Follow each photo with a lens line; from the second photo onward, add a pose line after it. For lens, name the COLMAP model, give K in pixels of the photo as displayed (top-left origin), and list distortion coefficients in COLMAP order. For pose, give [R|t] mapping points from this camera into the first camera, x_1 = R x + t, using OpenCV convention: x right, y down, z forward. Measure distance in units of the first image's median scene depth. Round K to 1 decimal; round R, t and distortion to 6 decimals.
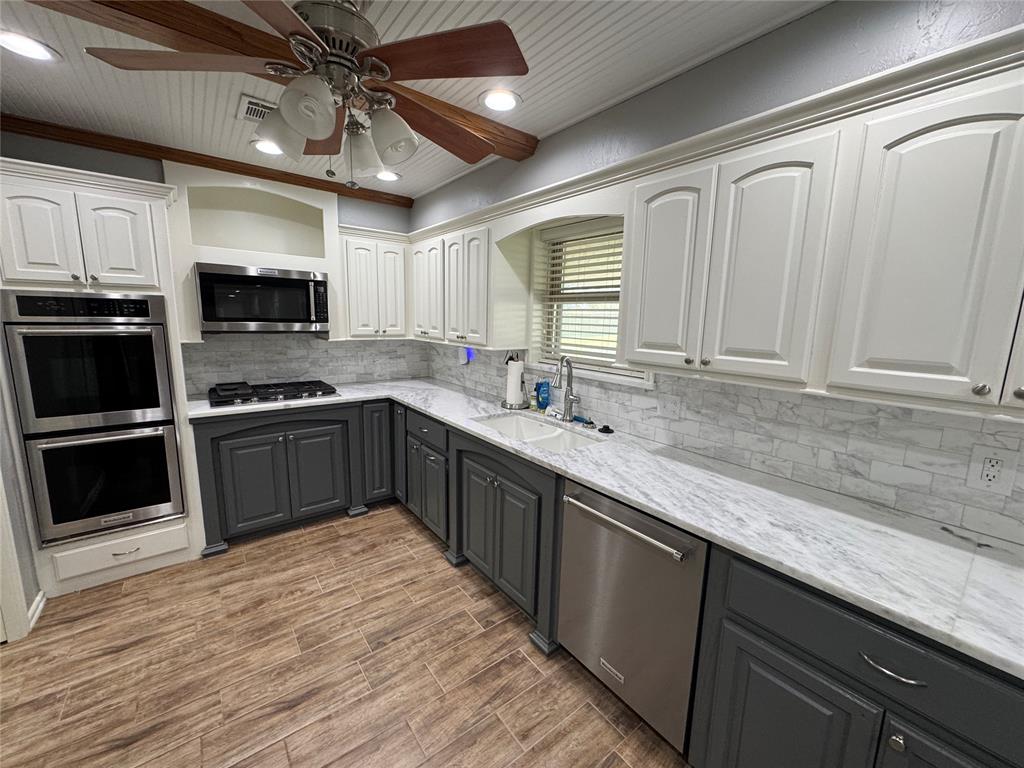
lens RADIAL K [[409.5, 0, 512.0], [0, 409.5, 384.0], [0, 0, 1]] dist [-0.001437, 0.000183]
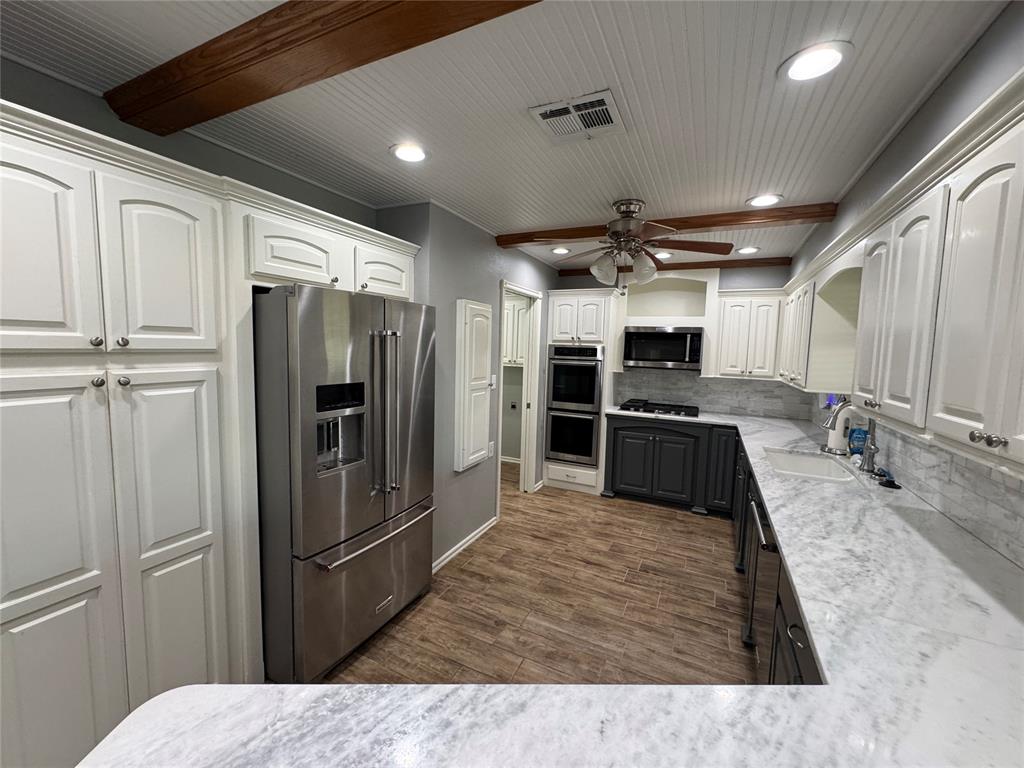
lens RADIAL K [[409.5, 0, 512.0], [0, 409.5, 384.0], [0, 0, 1]] dist [-0.001437, 0.000183]
pose [[0.441046, 0.070365, -0.894722, 0.622475], [-0.164724, 0.986333, -0.003629, 0.031470], [0.882238, 0.148983, 0.446609, -0.176753]]
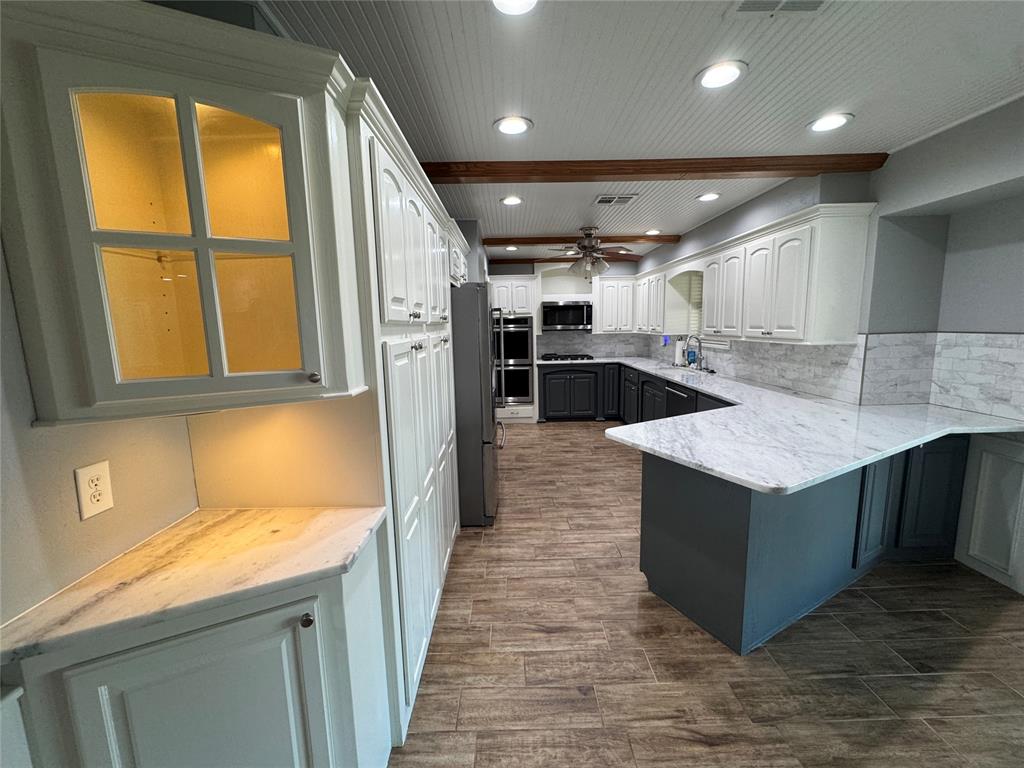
lens RADIAL K [[409.5, 0, 512.0], [0, 409.5, 384.0], [0, 0, 1]] dist [-0.001437, 0.000183]
pose [[0.791054, 0.047825, -0.609873, 0.638045], [-0.058596, 0.998279, 0.002278, 0.210484], [0.608933, 0.033934, 0.792496, -1.097017]]
